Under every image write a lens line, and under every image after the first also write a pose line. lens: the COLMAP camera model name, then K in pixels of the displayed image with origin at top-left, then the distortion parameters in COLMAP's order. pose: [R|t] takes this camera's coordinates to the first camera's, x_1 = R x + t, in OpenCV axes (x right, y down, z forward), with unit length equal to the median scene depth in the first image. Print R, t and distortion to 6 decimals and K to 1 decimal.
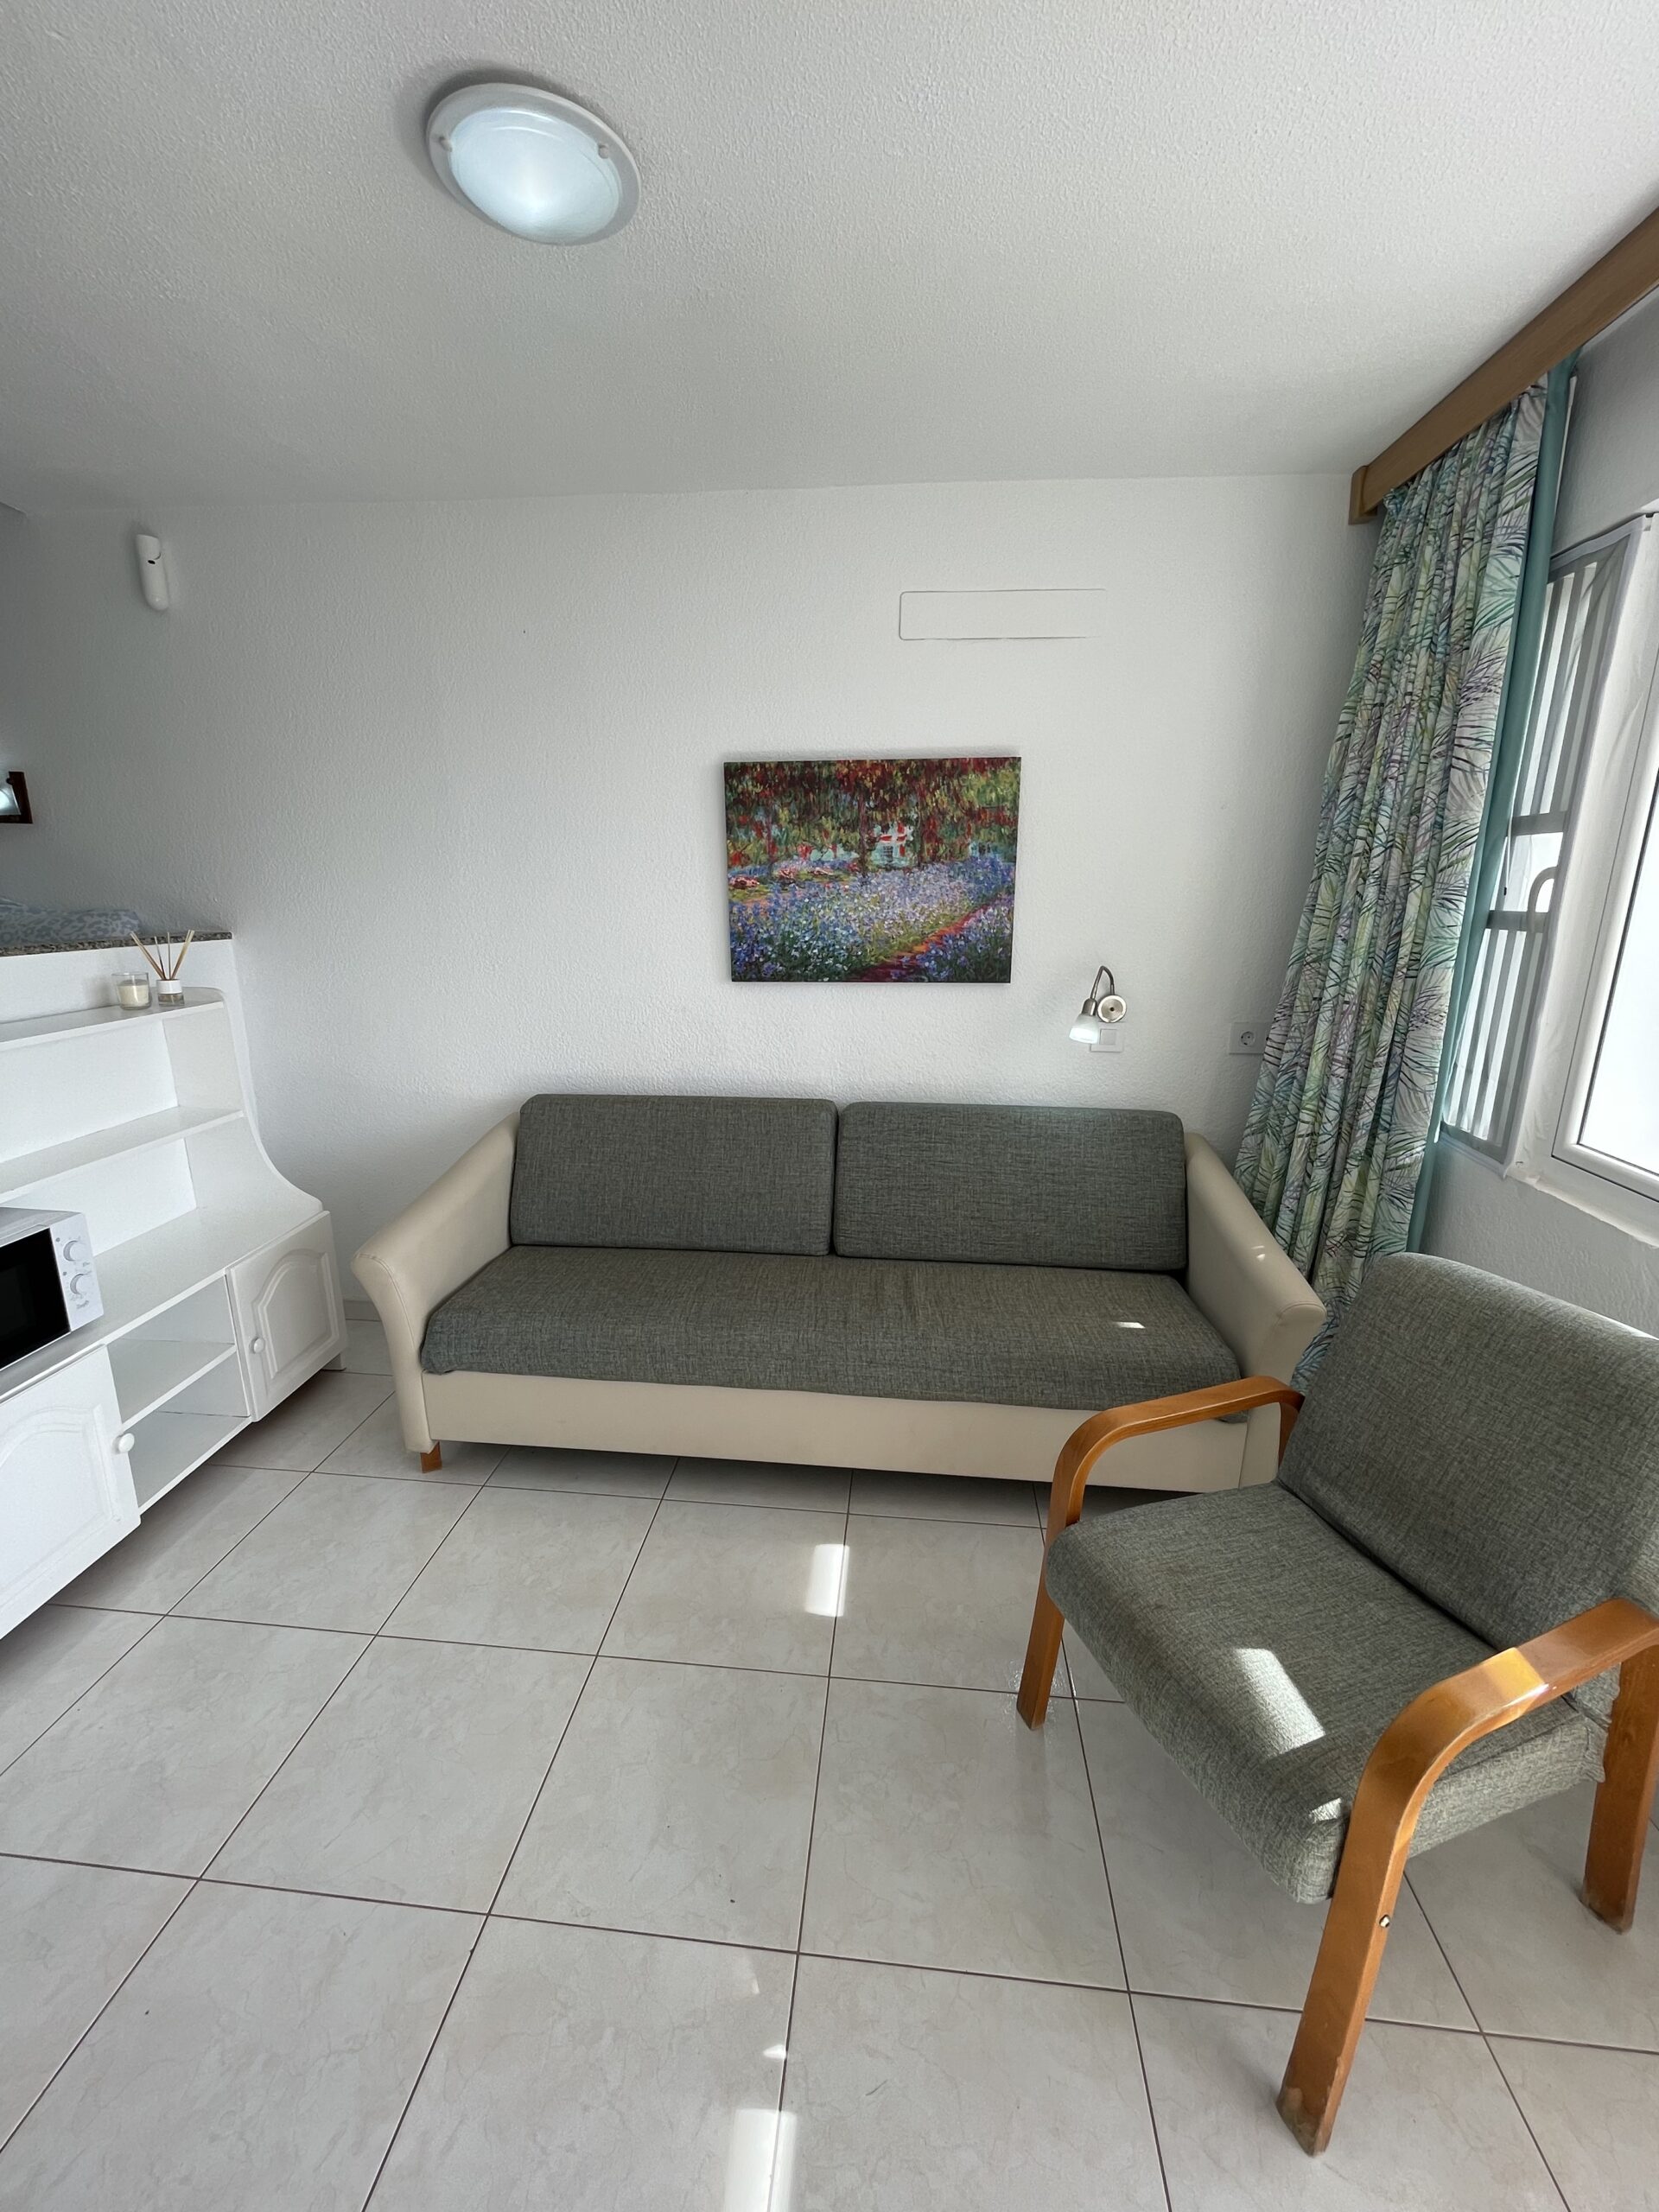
lens RADIAL K [[891.5, 0, 827.9], [0, 891.5, 1103.2], [0, 0, 1]] dist [-0.001178, 0.000215]
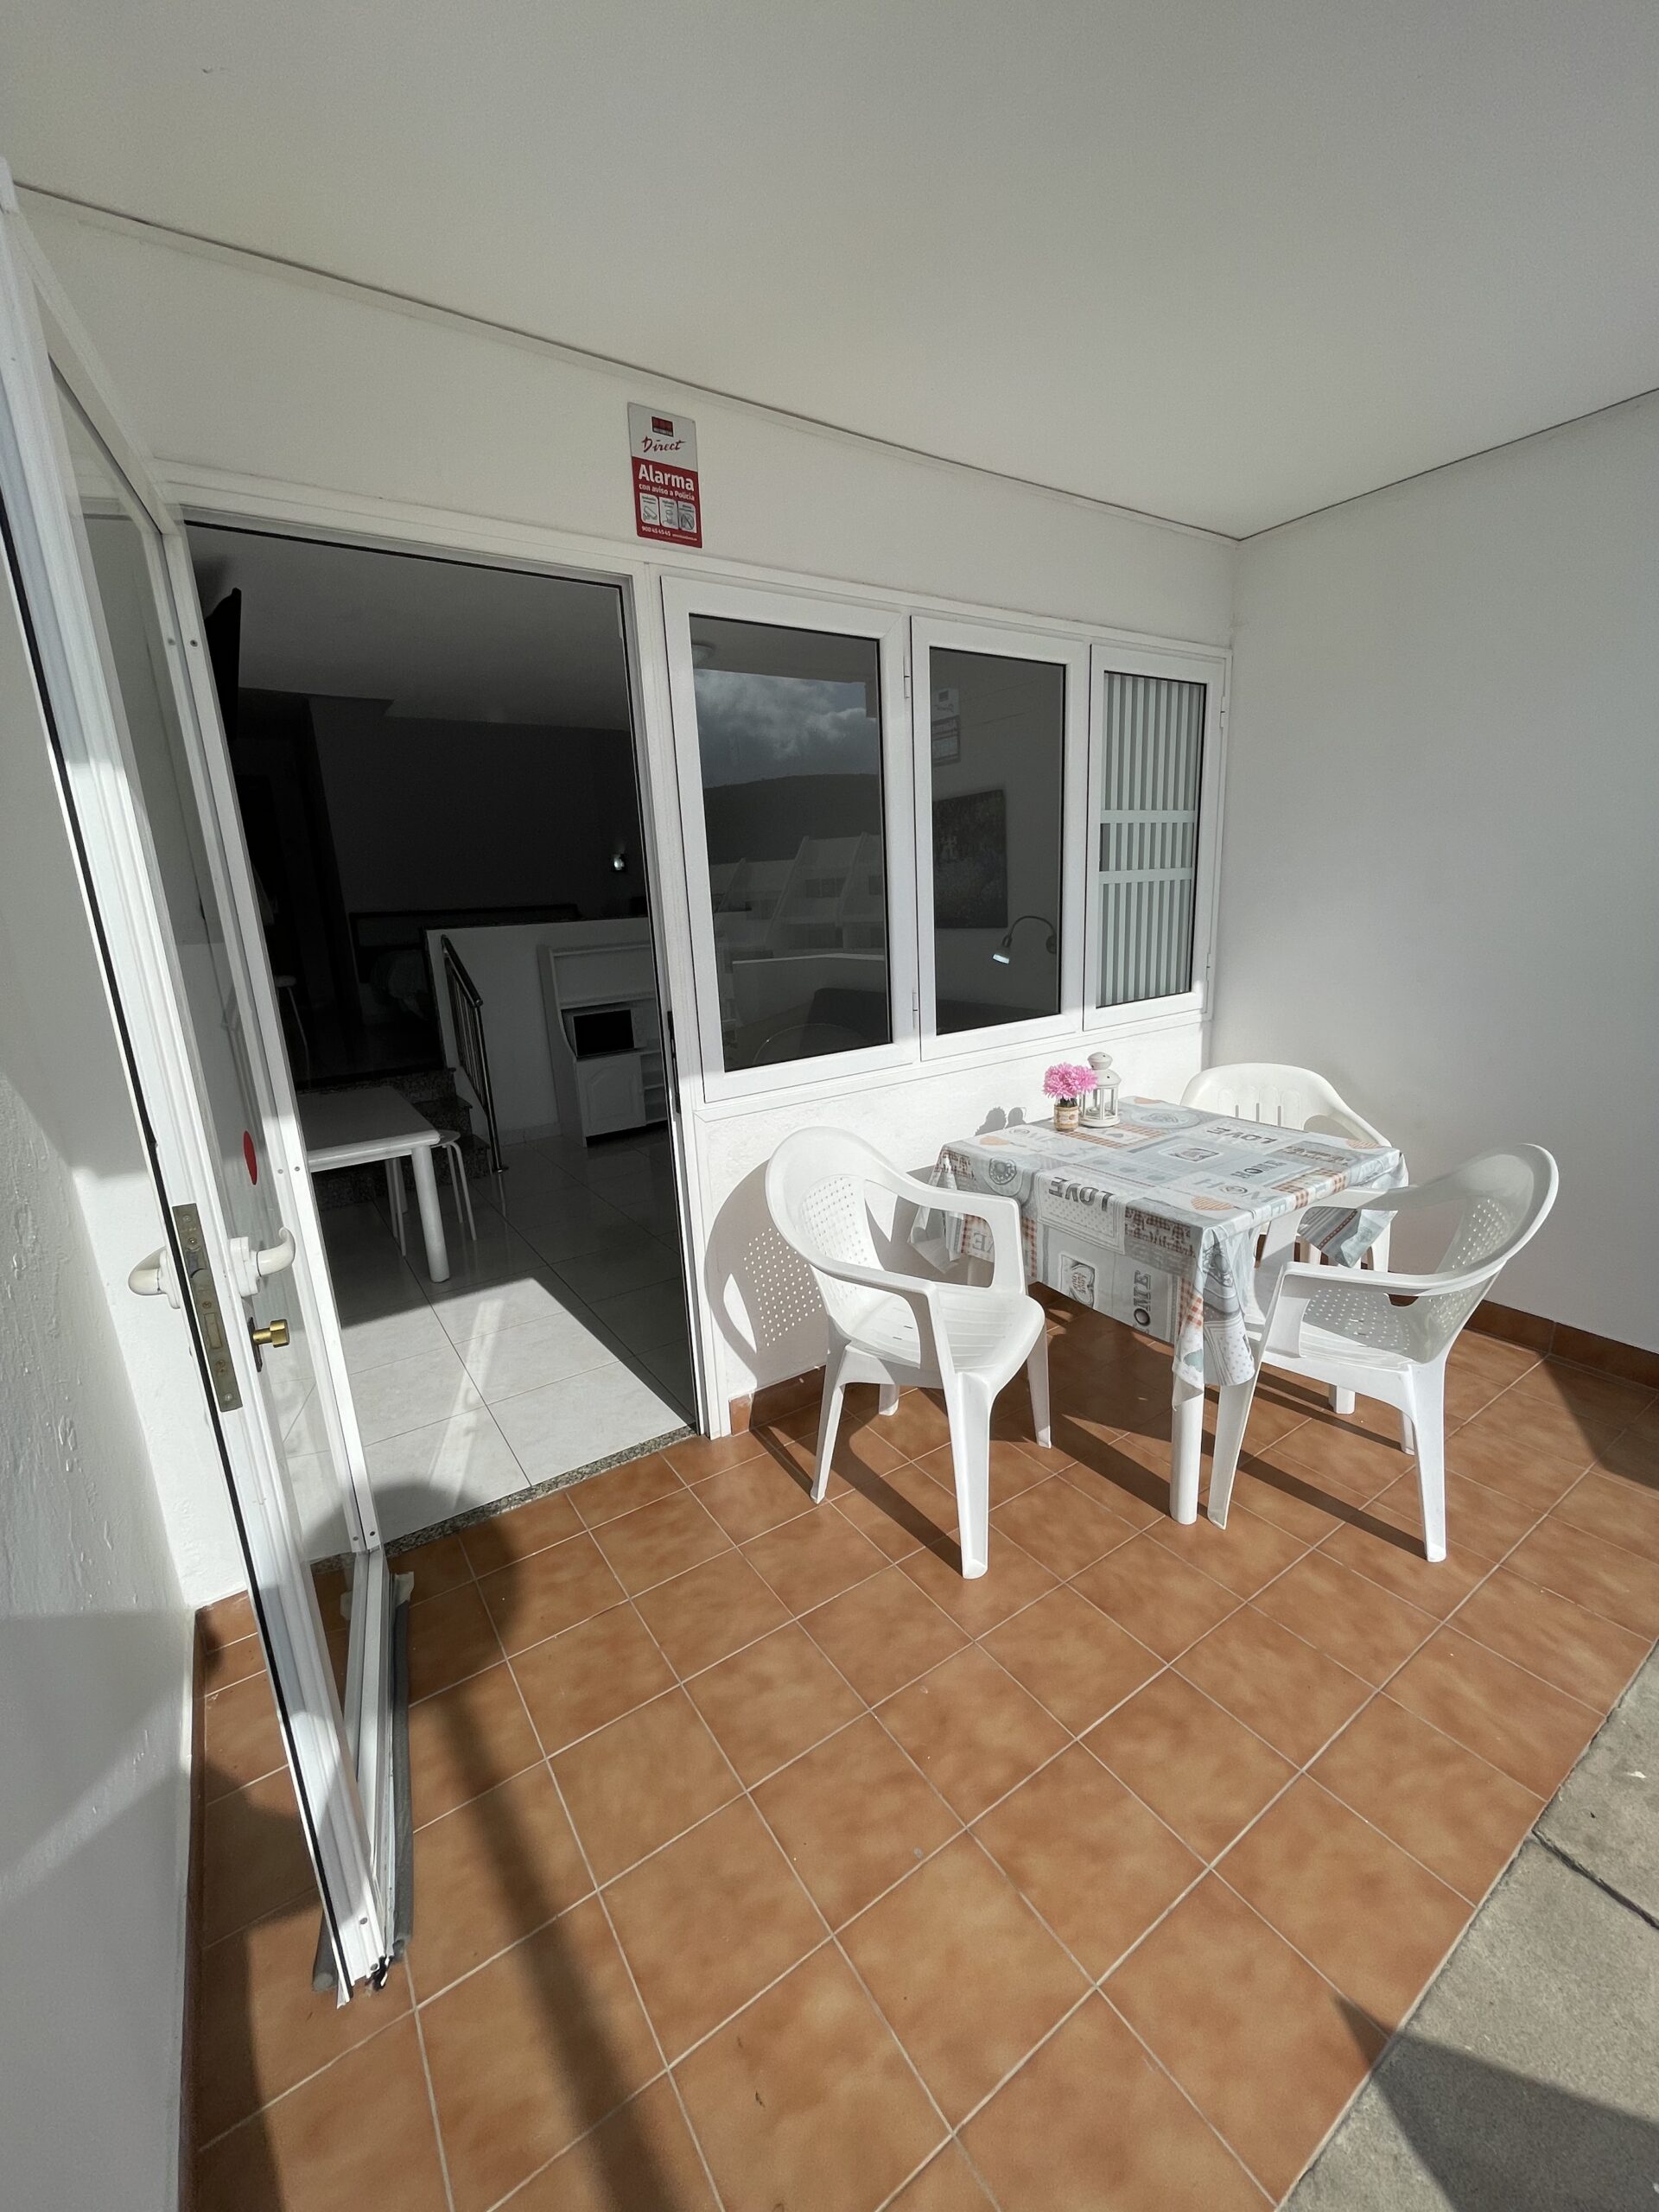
lens RADIAL K [[893.3, 0, 831.6], [0, 893.3, 1100.9], [0, 0, 1]] dist [-0.002542, 0.000473]
pose [[0.636875, 0.143018, -0.757586, 1.329461], [-0.132217, 0.988347, 0.075431, 0.095363], [0.759545, 0.052125, 0.648362, -0.275741]]
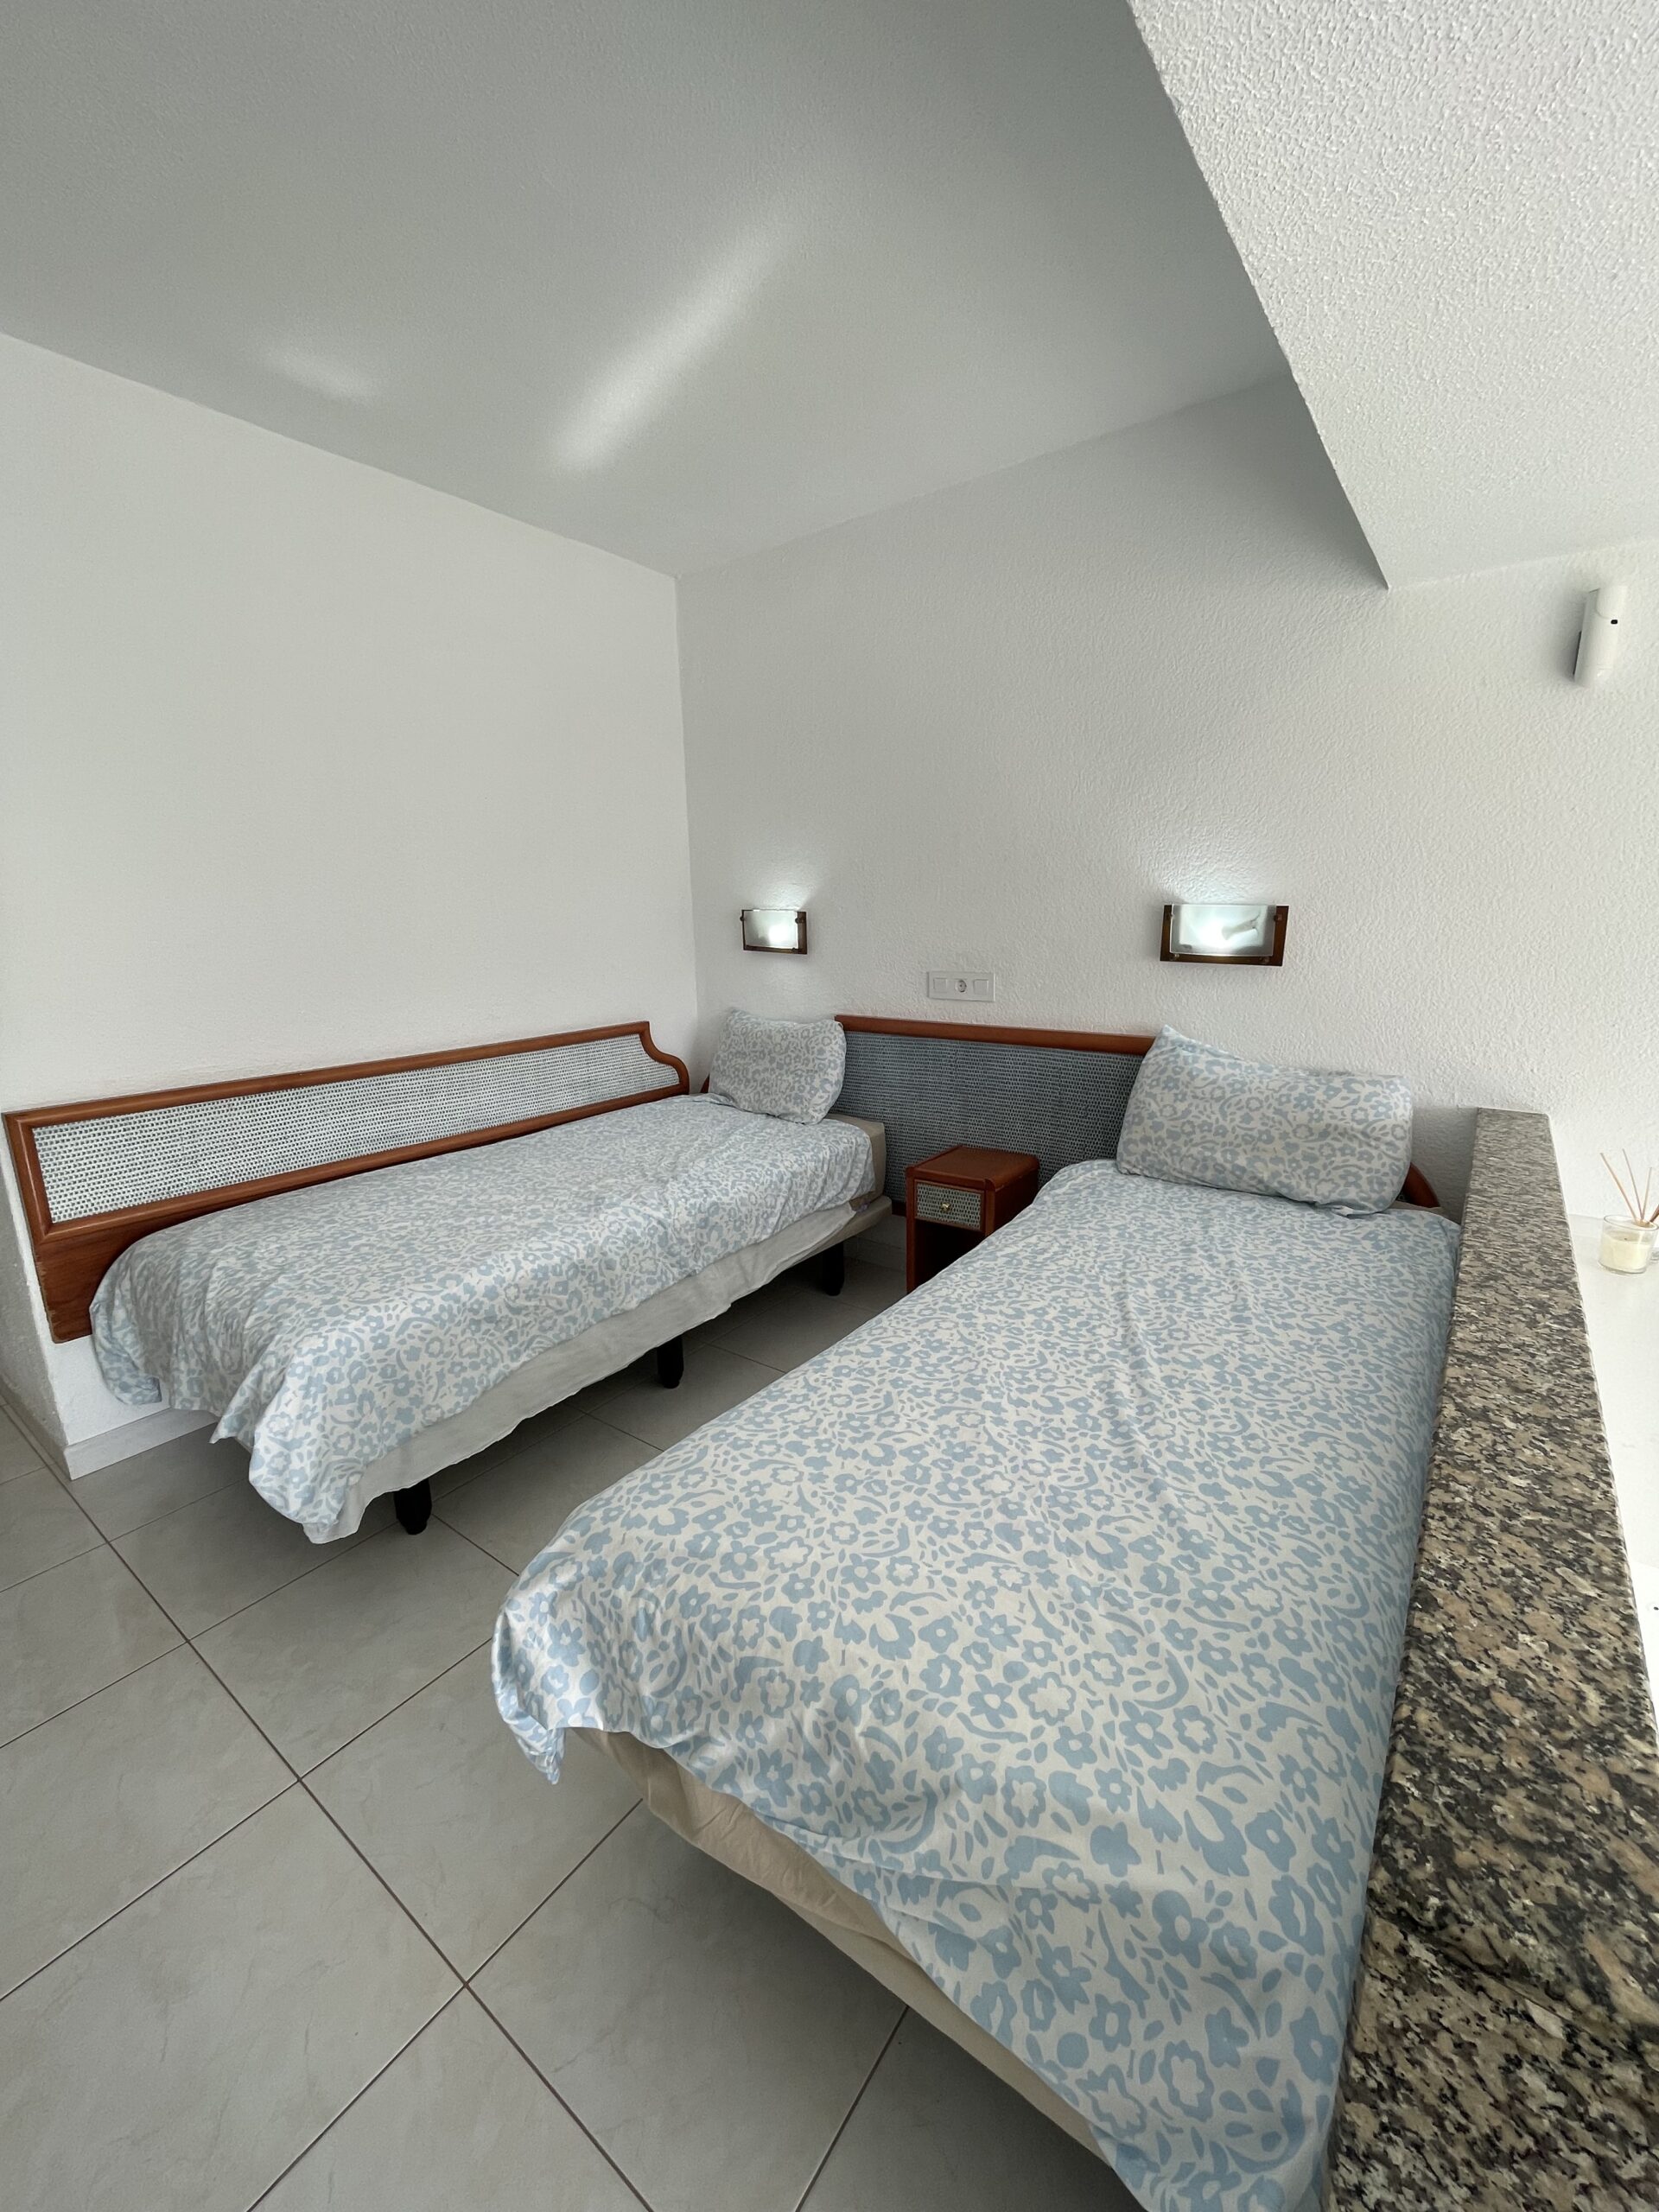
lens RADIAL K [[890.3, 0, 826.0], [0, 890.3, 1104.3], [0, 0, 1]] dist [-0.002483, -0.000021]
pose [[0.849447, 0.094224, -0.519193, -0.892976], [-0.100269, 0.994824, 0.016492, -0.172522], [0.518059, 0.038050, 0.854498, 0.080601]]
